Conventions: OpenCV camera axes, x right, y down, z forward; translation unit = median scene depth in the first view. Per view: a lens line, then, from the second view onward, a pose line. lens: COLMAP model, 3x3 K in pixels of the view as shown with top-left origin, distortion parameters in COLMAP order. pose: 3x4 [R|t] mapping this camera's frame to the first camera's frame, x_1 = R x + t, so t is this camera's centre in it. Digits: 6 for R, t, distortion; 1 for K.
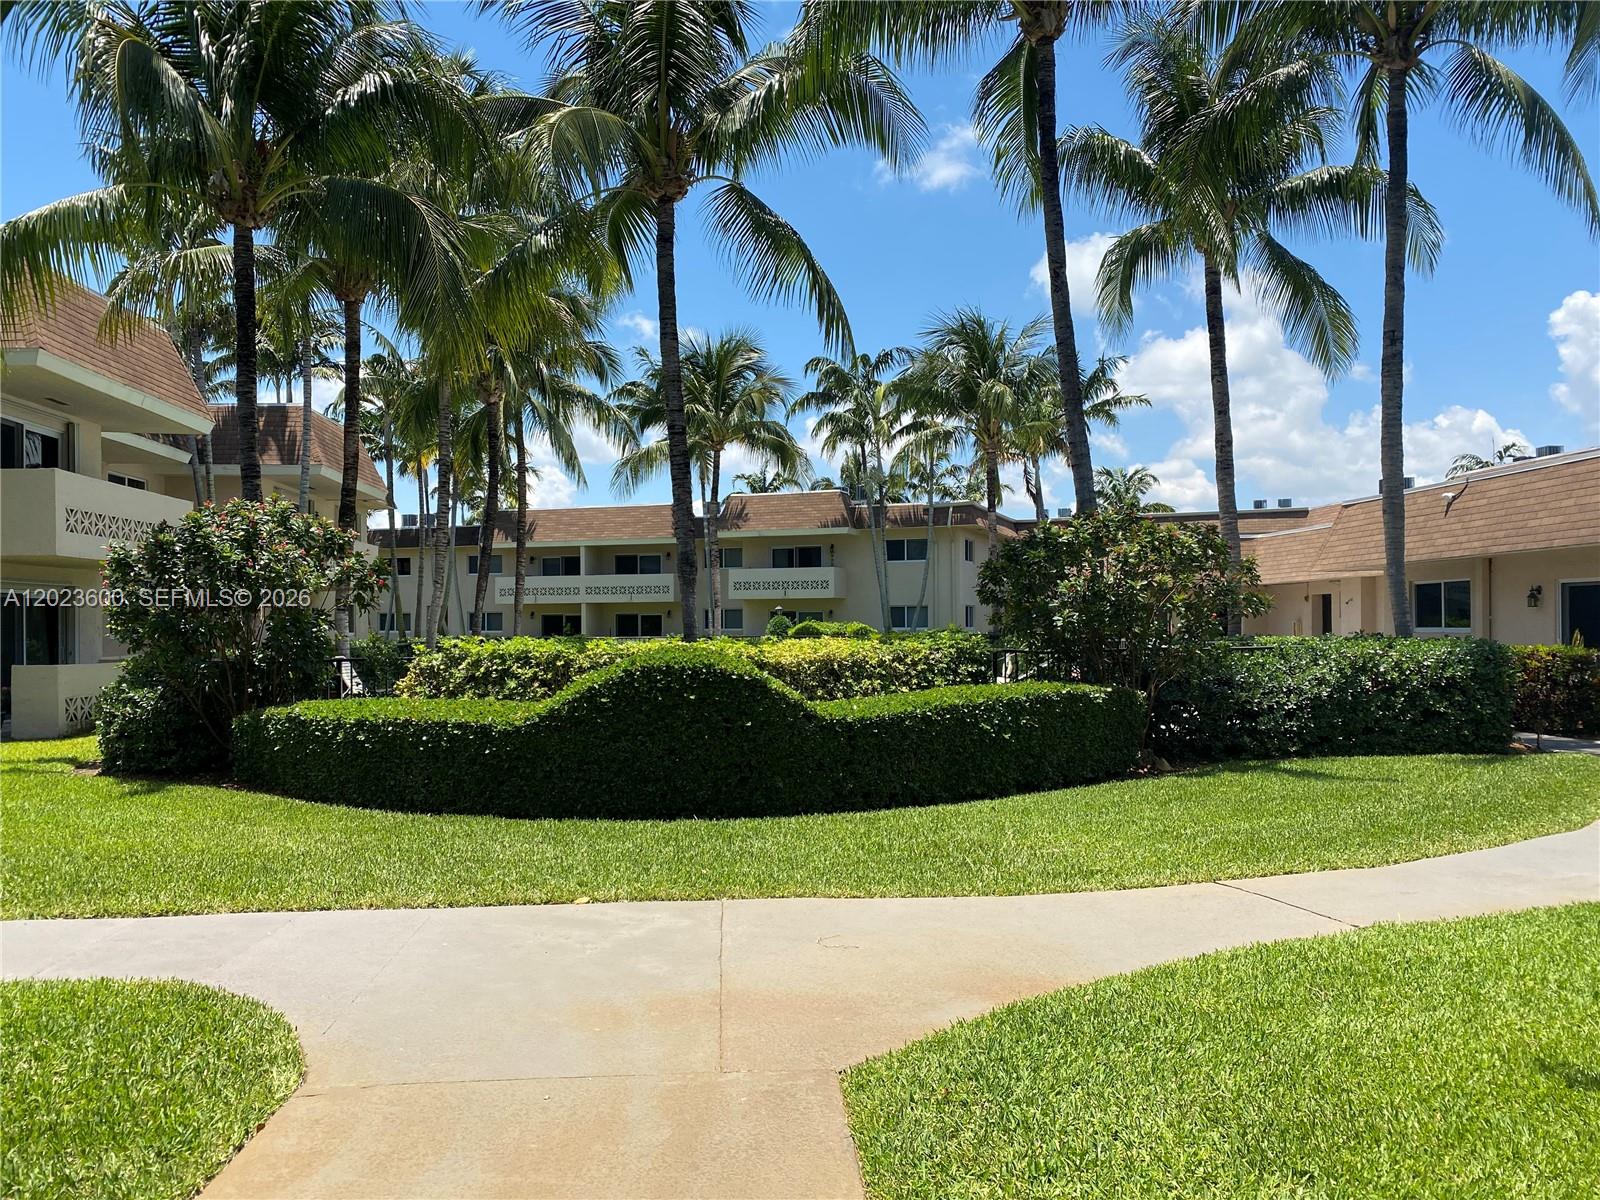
lens RADIAL K [[1215.2, 0, 804.5], [0, 1215.2, 612.0], [0, 0, 1]] dist [0.006914, -0.014231]
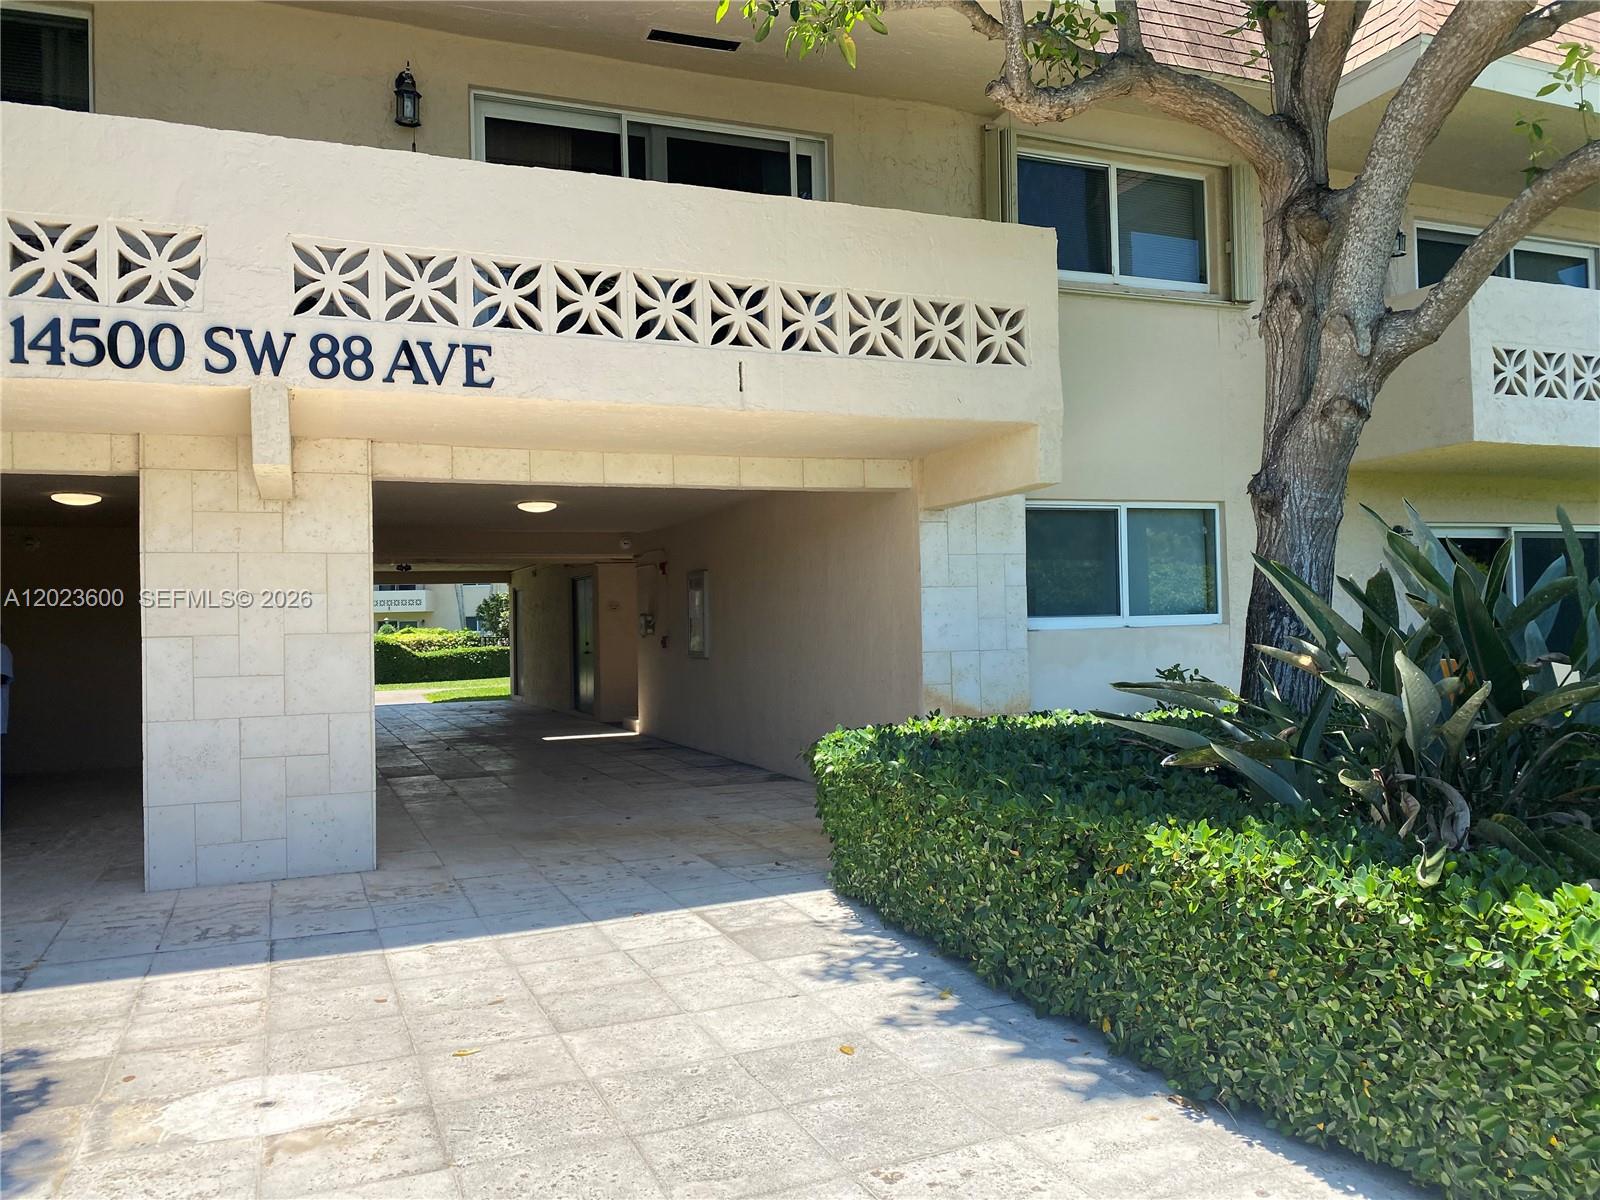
lens RADIAL K [[1196.0, 0, 800.0], [0, 1196.0, 600.0], [0, 0, 1]] dist [0.015989, -0.007332]
pose [[0.947712, -0.008565, 0.319013, -0.020663], [0.012903, 0.999851, -0.011487, -0.008222], [-0.318867, 0.015003, 0.947681, -1.308501]]
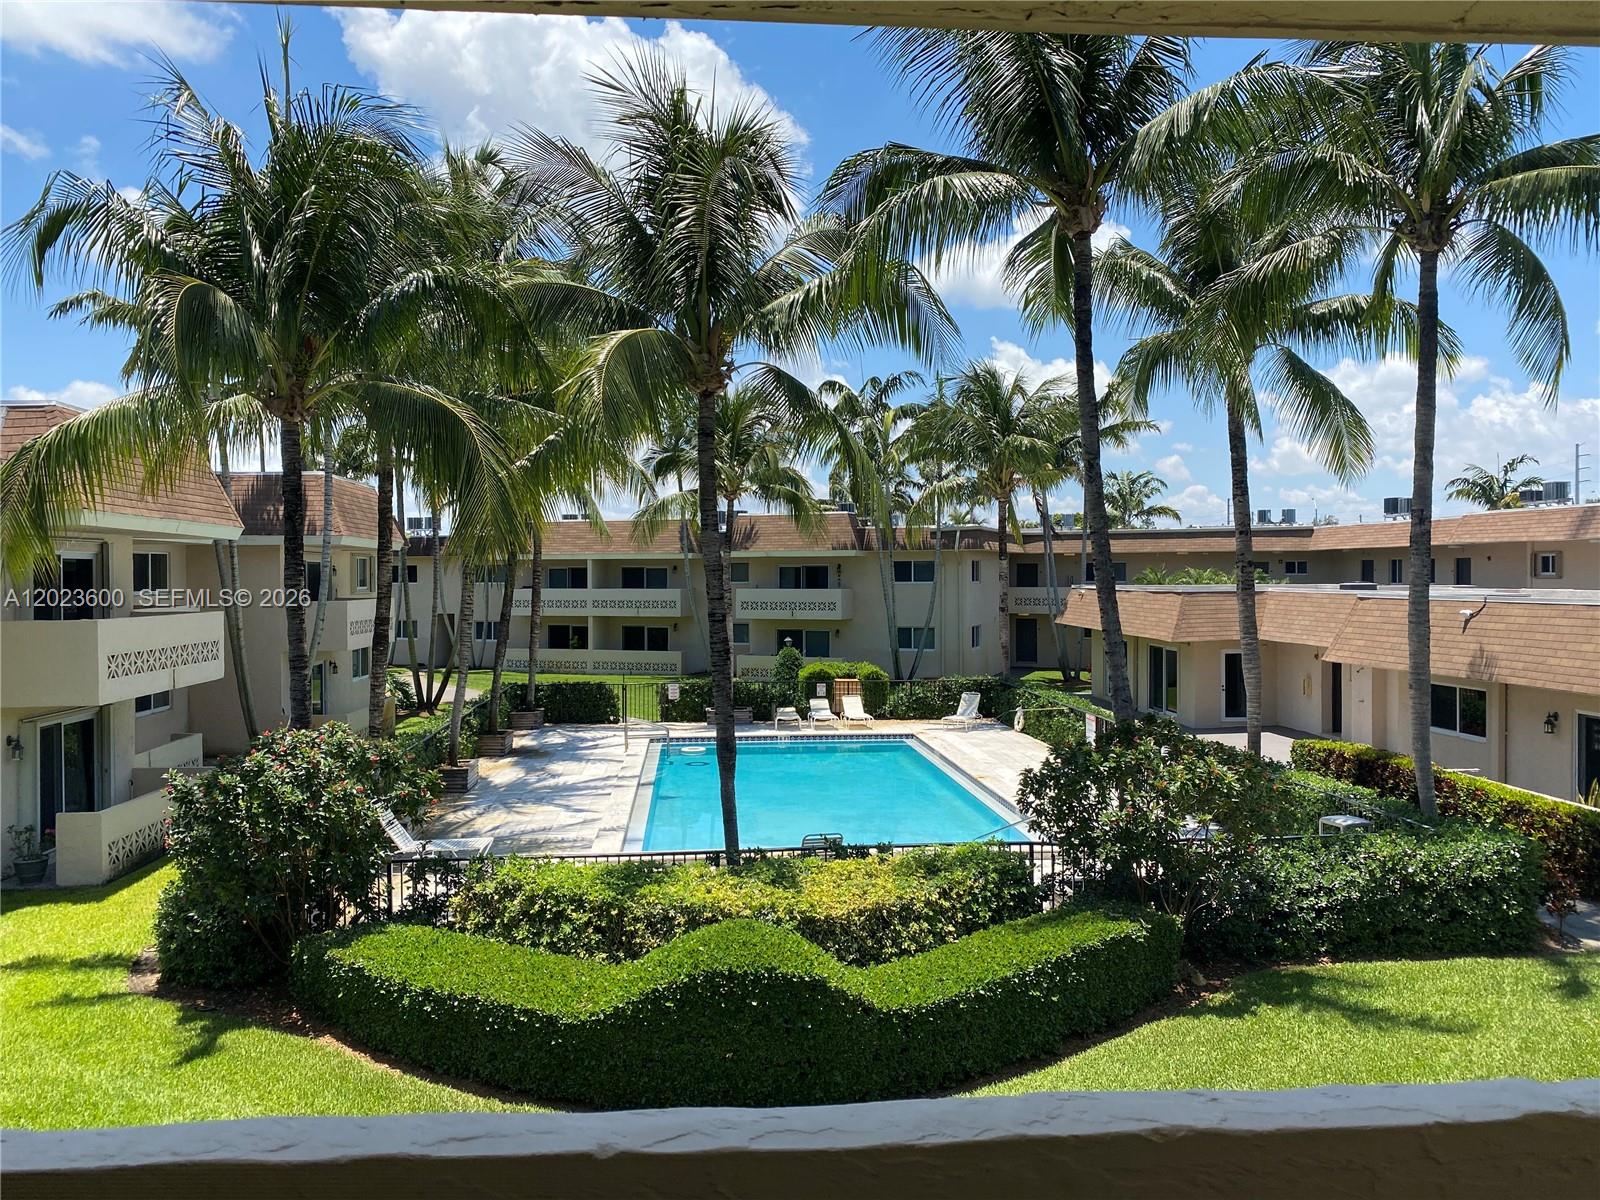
lens RADIAL K [[1215.2, 0, 798.4], [0, 1215.2, 589.1], [0, 0, 1]] dist [-0.002600, -0.001154]
pose [[0.999995, 0.002941, -0.001002, -0.026971], [-0.002922, 0.999840, 0.017640, -0.144243], [0.001053, -0.017637, 0.999844, -0.010210]]
